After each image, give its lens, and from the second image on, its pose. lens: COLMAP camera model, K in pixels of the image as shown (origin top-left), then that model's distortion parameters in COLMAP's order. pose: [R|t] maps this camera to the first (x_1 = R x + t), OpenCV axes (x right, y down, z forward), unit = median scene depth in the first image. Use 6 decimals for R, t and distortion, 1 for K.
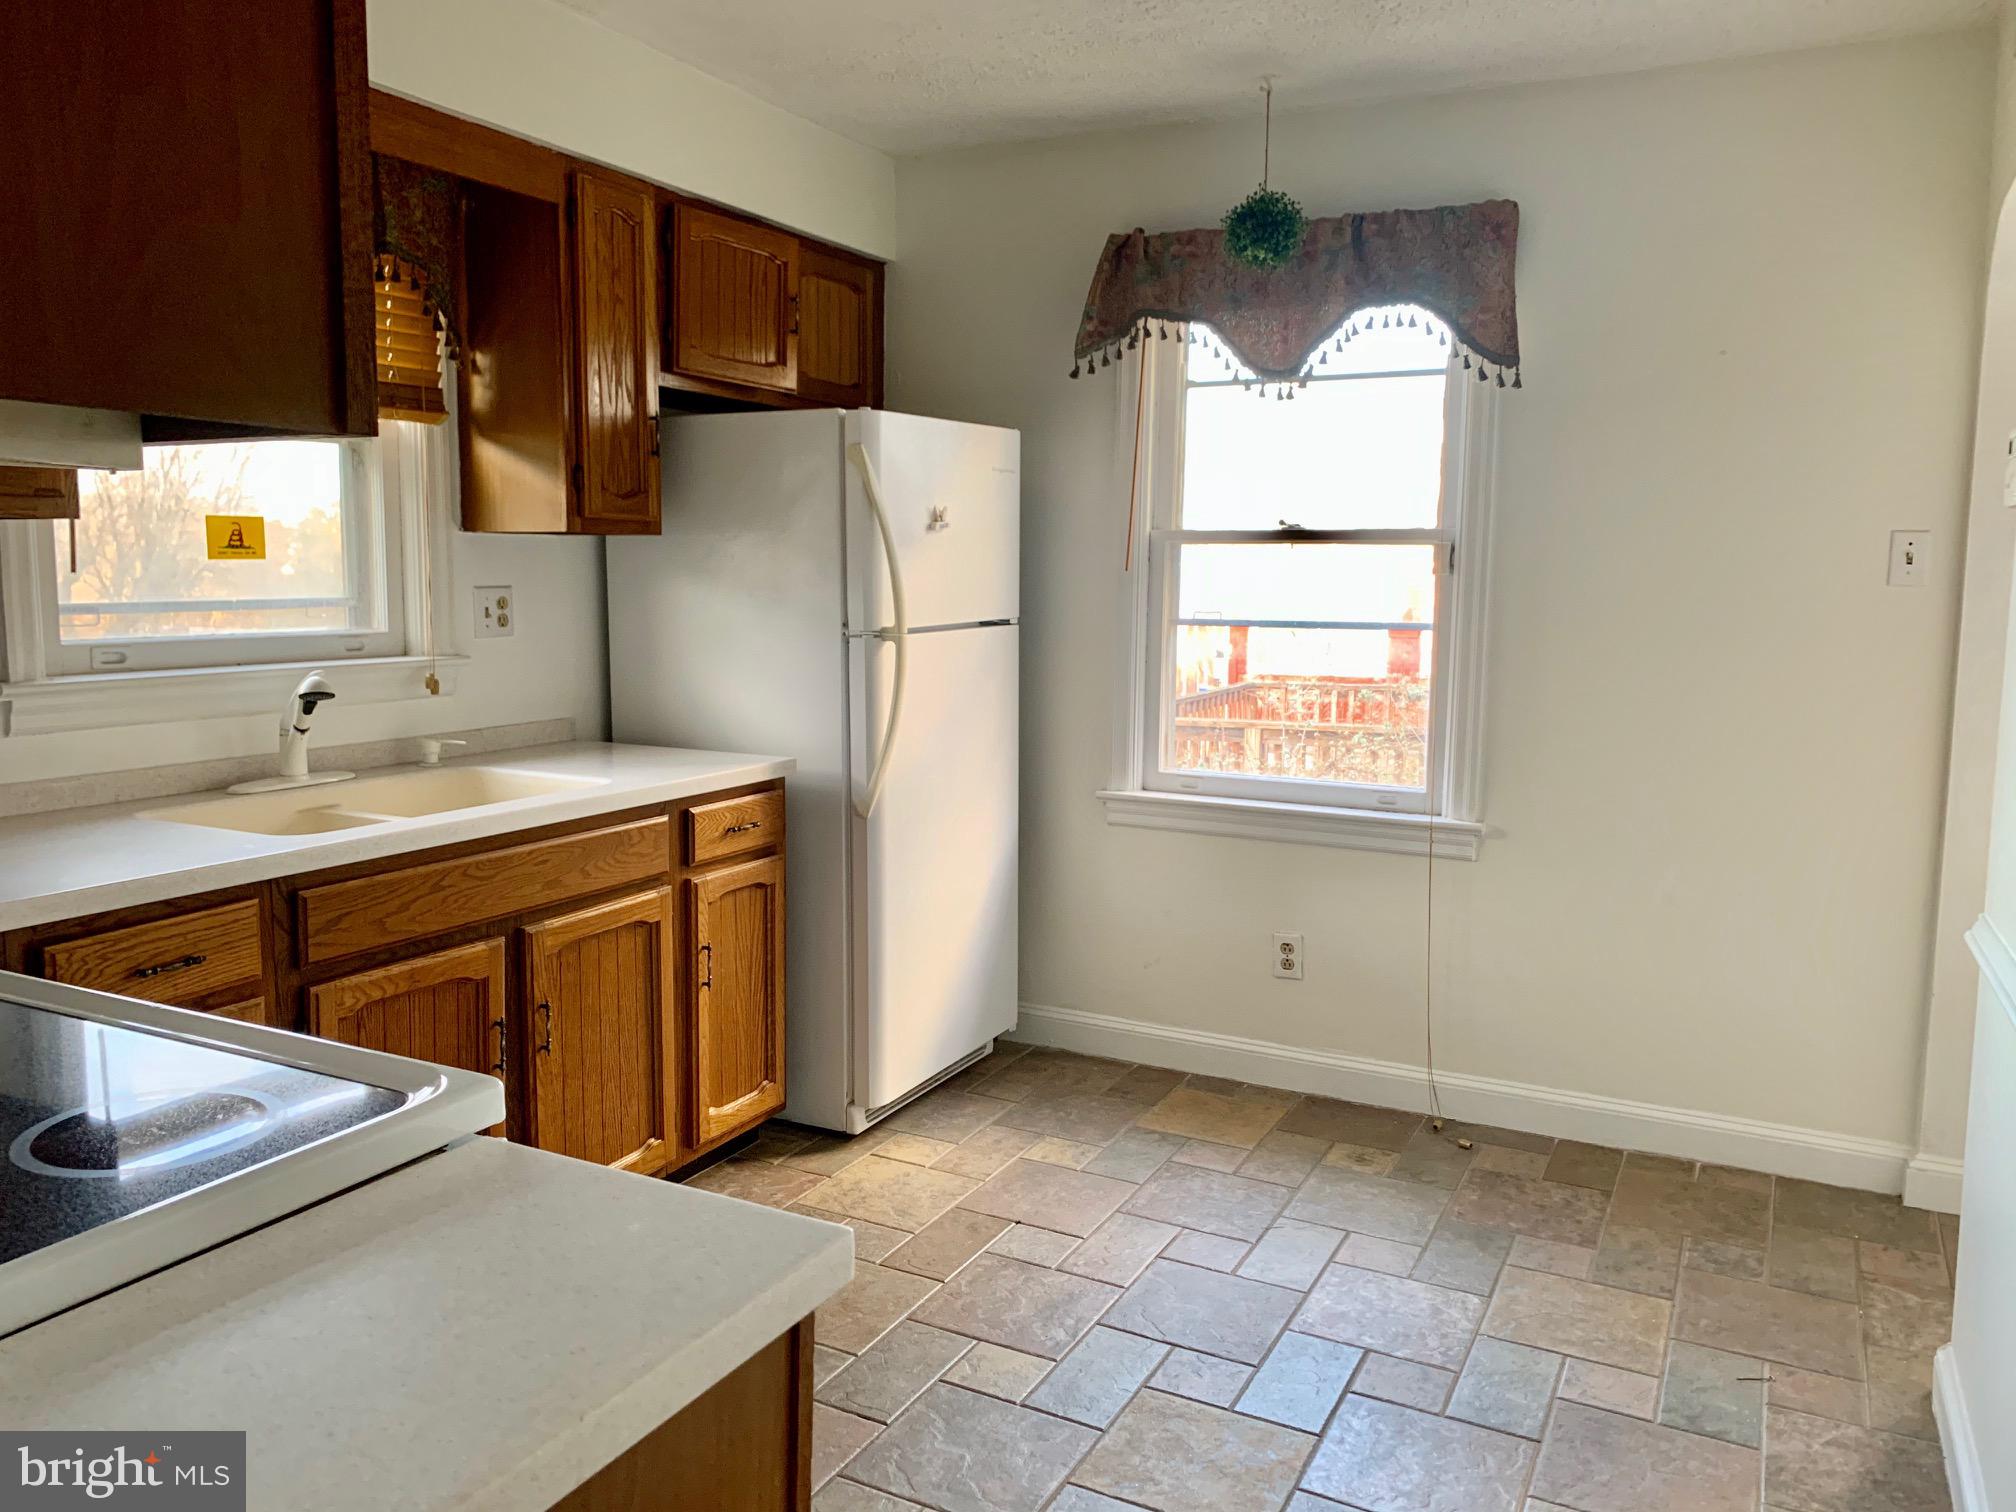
lens RADIAL K [[1533.9, 0, 1006.1], [0, 1533.9, 749.0], [0, 0, 1]] dist [0.050384, -0.055904]
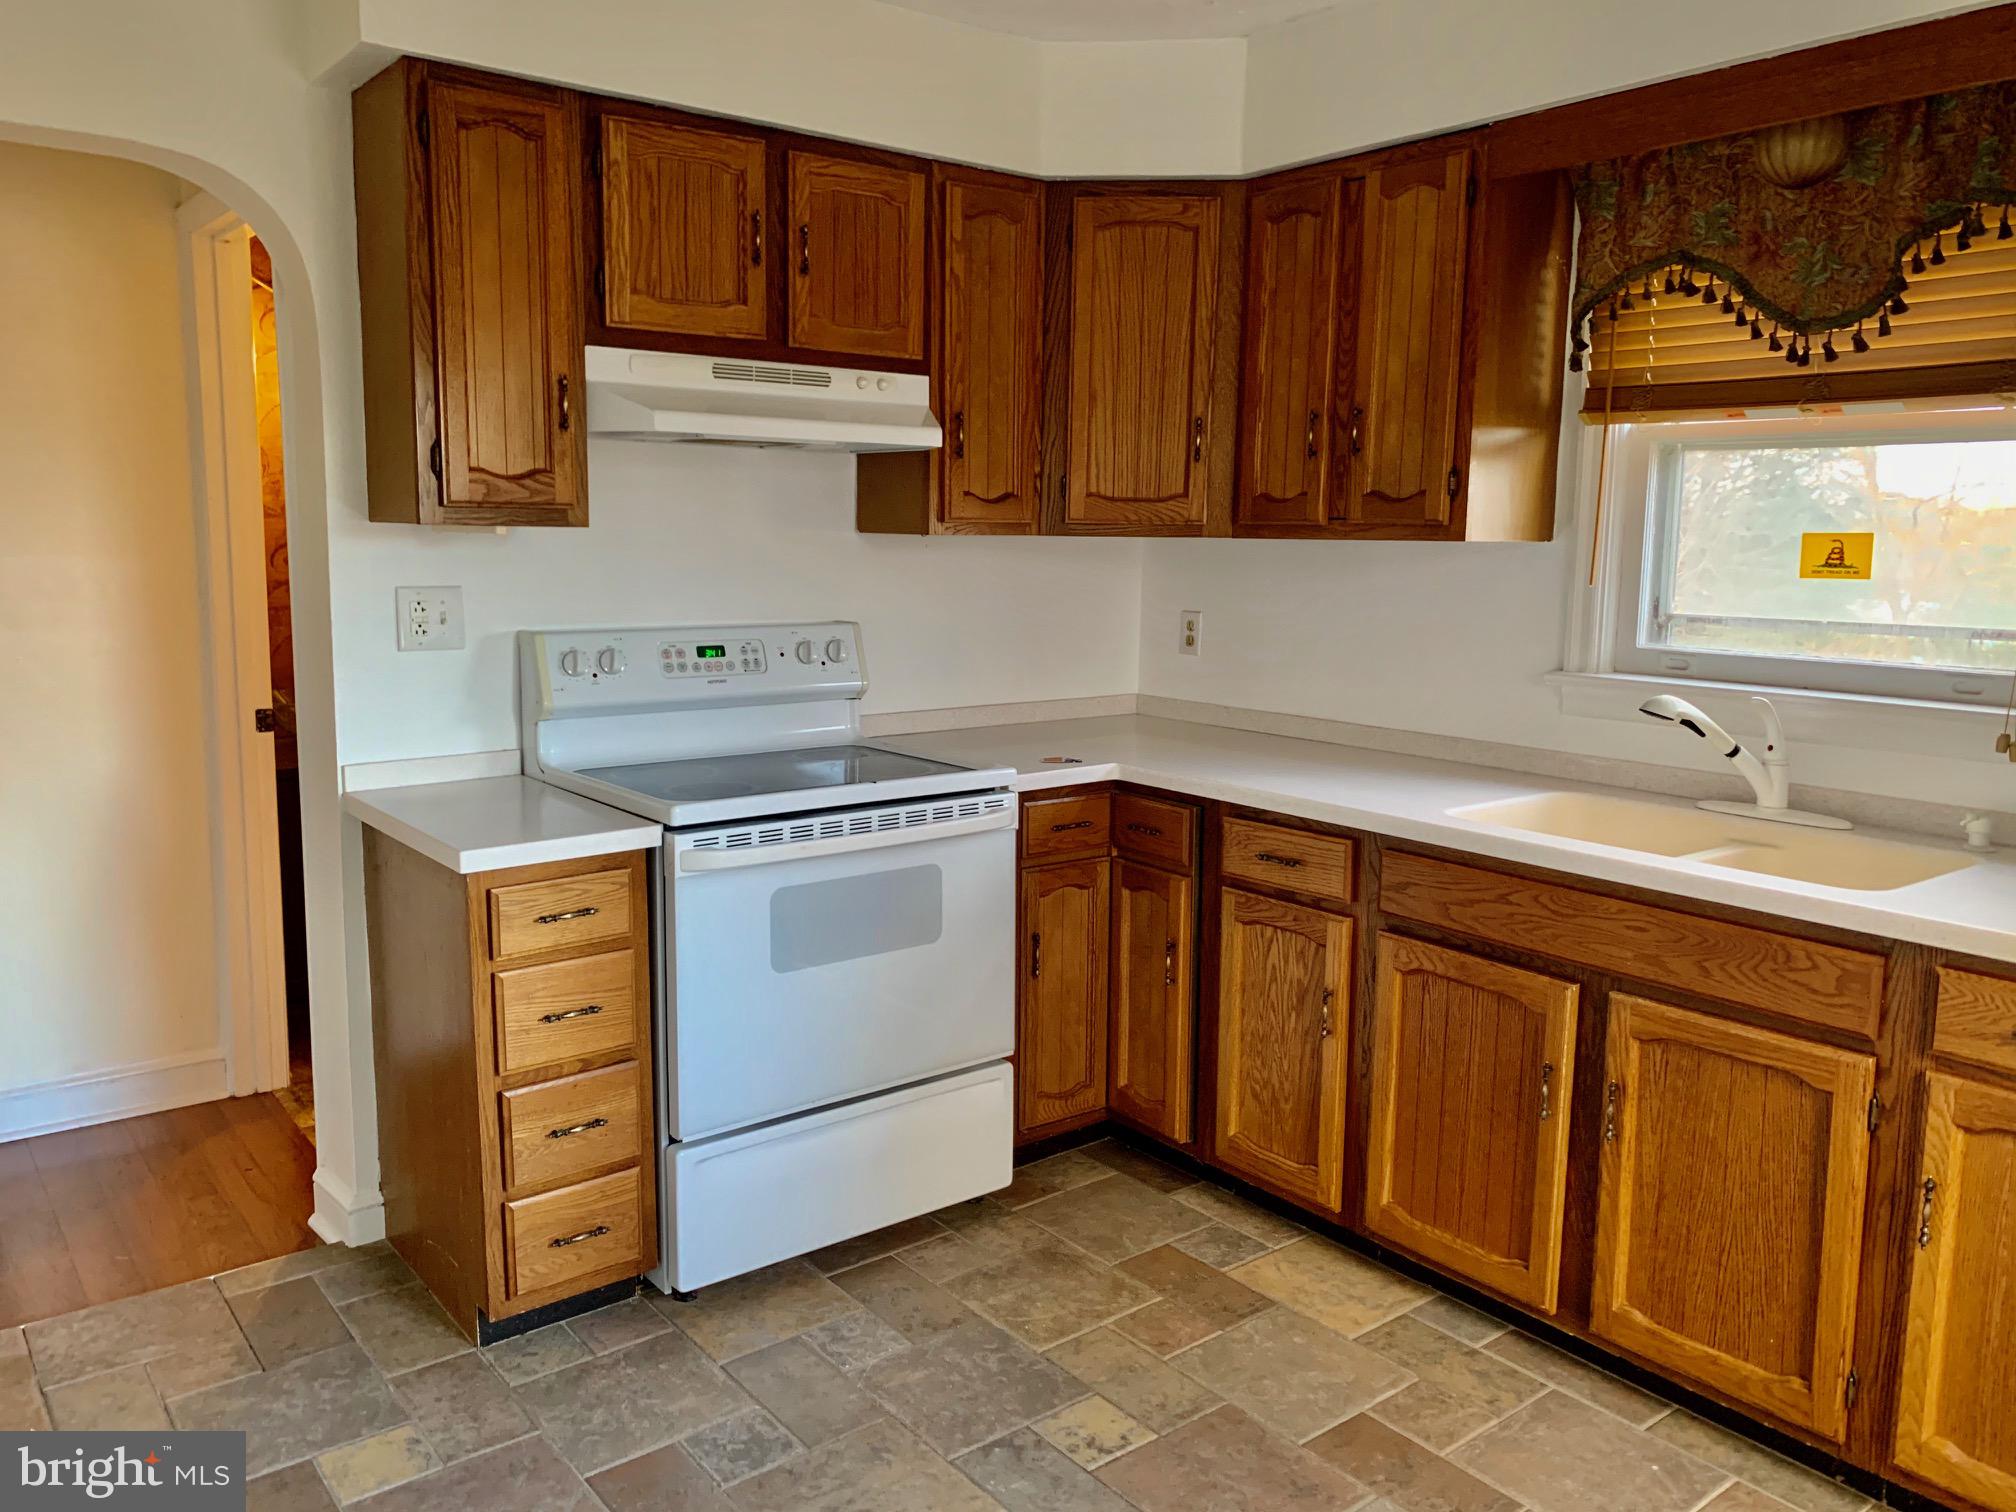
lens RADIAL K [[1533.9, 0, 1005.8], [0, 1533.9, 741.6], [0, 0, 1]] dist [0.050384, -0.055904]
pose [[-0.402550, 0.097537, -0.910187, 0.567523], [-0.140119, 0.976024, 0.166563, -0.112418], [0.904610, 0.194585, -0.379232, 0.921755]]
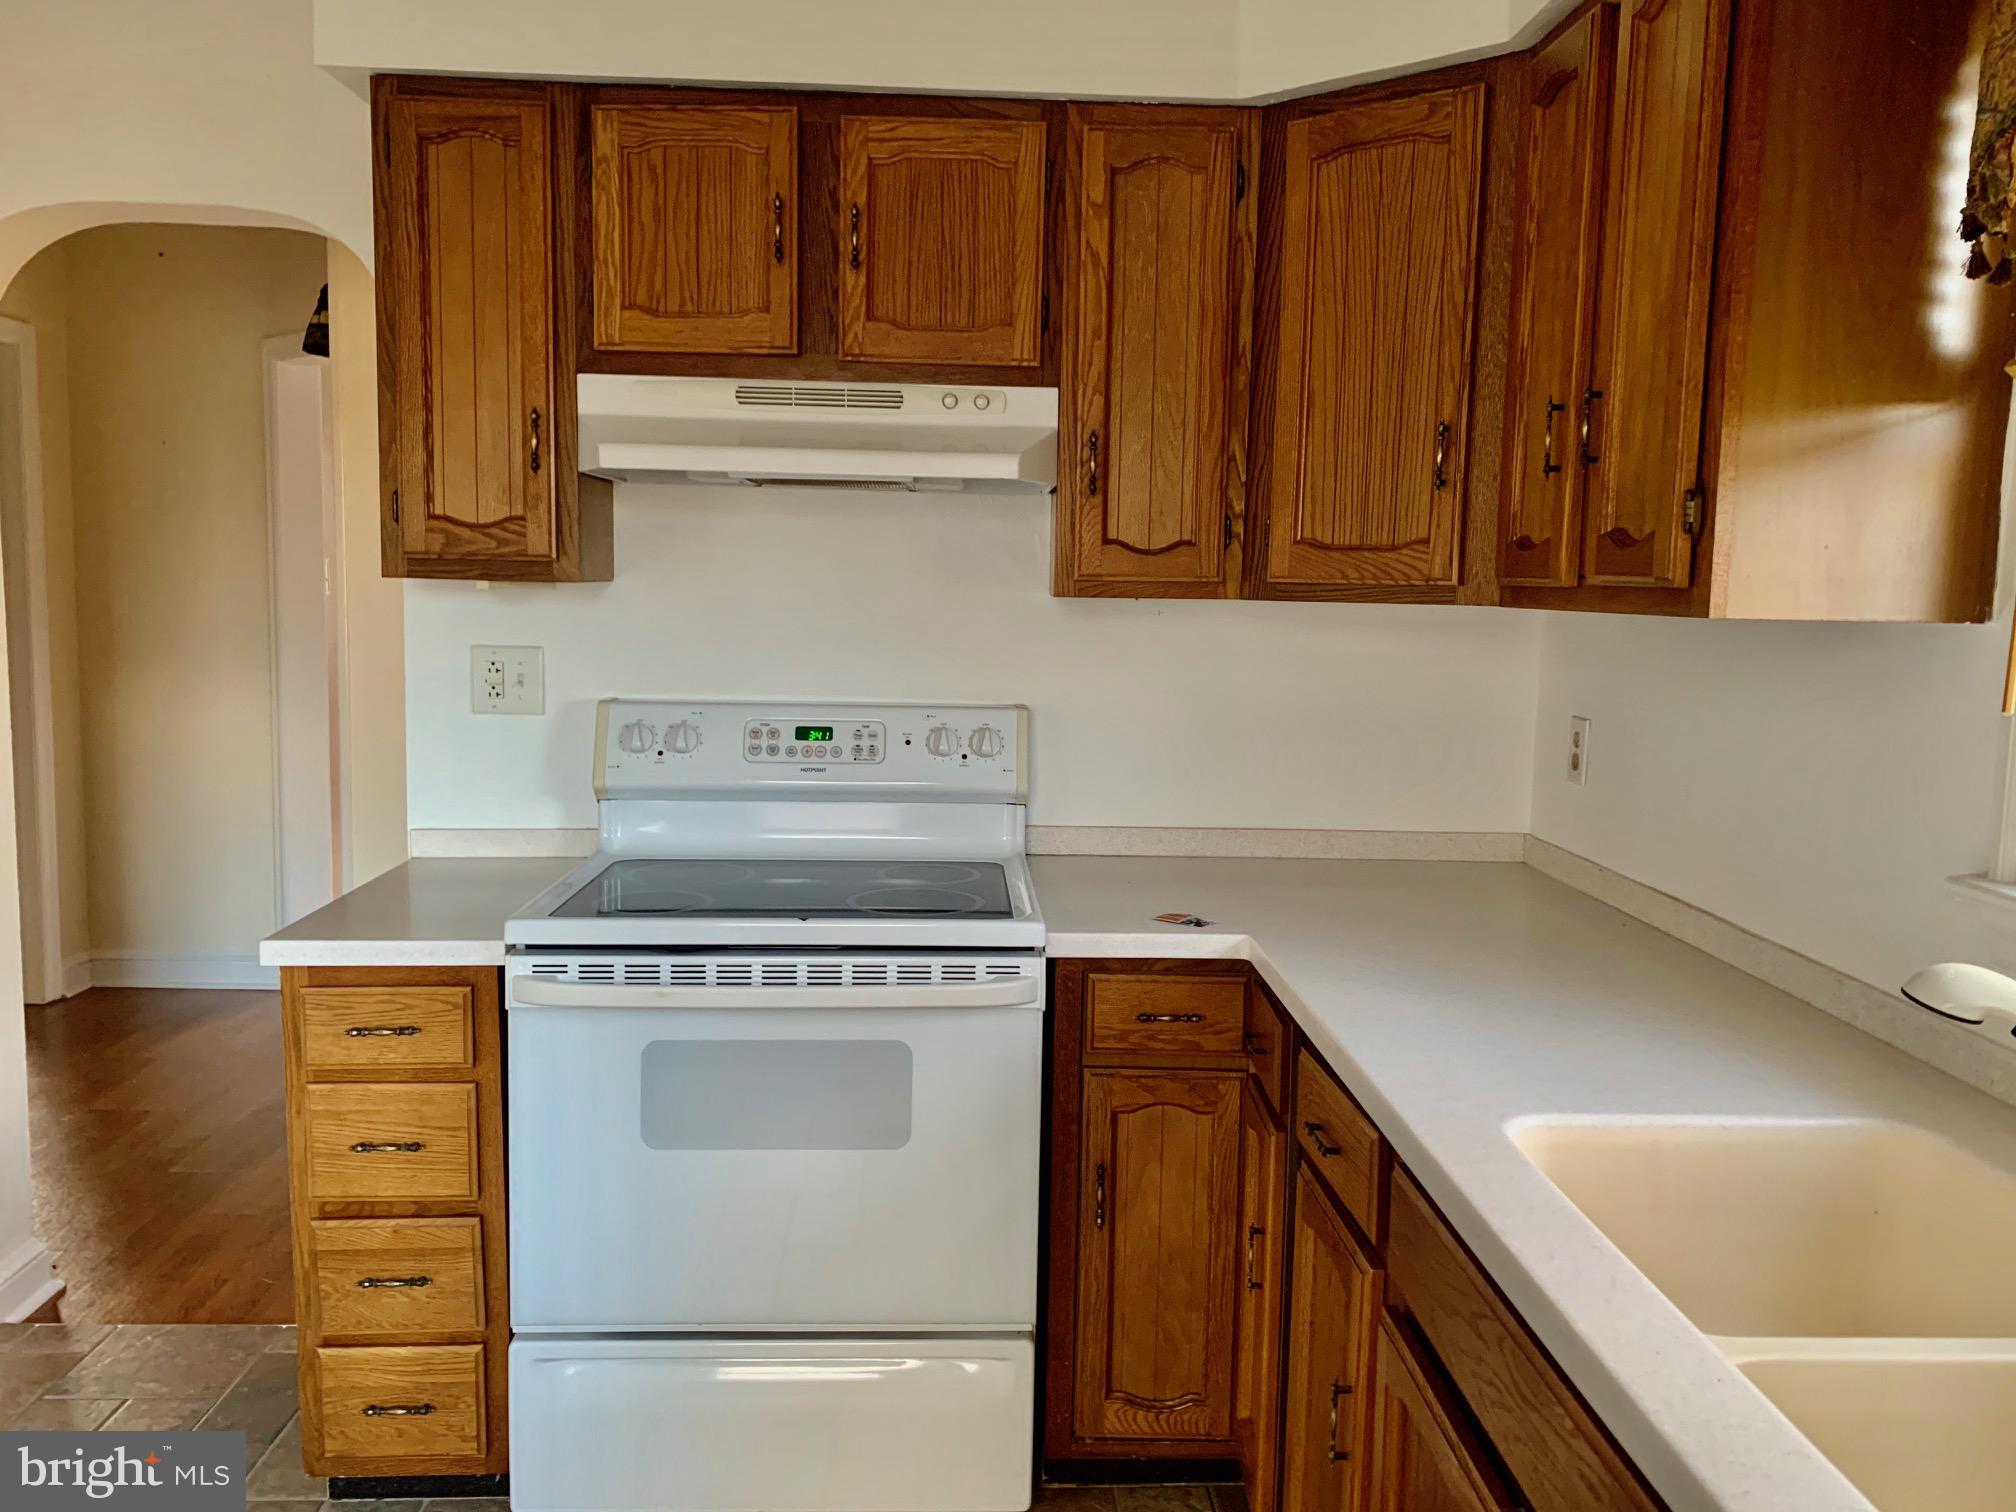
lens RADIAL K [[1533.9, 0, 1013.1], [0, 1533.9, 738.6], [0, 0, 1]] dist [0.050384, -0.055904]
pose [[-0.862495, 0.009449, -0.505977, 0.010447], [-0.106445, 0.974071, 0.199640, -0.154754], [0.494743, 0.226047, -0.839126, 1.126790]]
